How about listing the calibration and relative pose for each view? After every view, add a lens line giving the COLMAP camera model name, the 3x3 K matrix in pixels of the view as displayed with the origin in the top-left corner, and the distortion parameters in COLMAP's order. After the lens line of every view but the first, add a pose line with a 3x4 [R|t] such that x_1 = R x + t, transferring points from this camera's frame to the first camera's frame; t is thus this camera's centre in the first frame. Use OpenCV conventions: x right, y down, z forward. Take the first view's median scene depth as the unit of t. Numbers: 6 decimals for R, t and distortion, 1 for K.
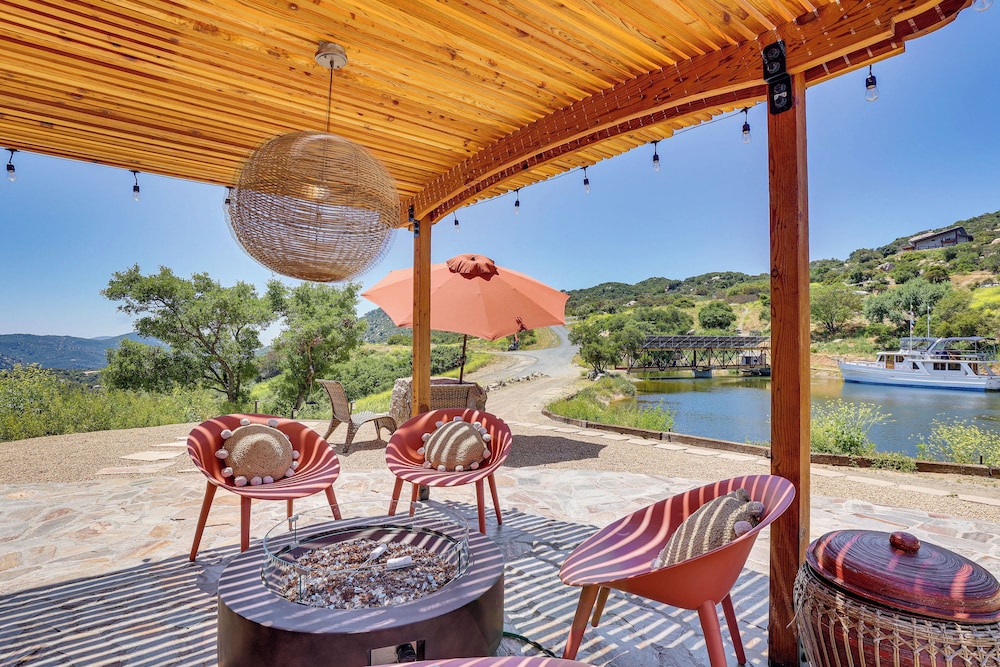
lens RADIAL K [[484.0, 0, 490.1], [0, 484.0, 328.6], [0, 0, 1]] dist [-0.026897, 0.007640]
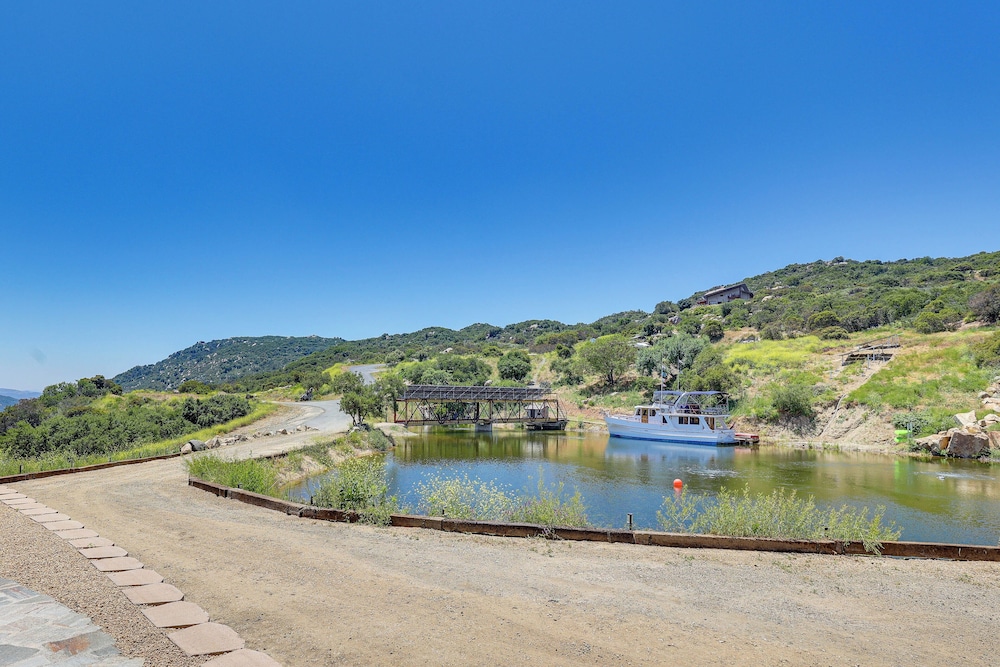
lens RADIAL K [[549.0, 0, 428.1], [0, 549.0, 378.9], [0, 0, 1]] dist [-0.032430, 0.008352]
pose [[0.981801, 0.019513, 0.188908, 0.134454], [-0.019970, 0.999800, 0.000517, 0.001676], [-0.188860, -0.004280, 0.981995, -0.012483]]
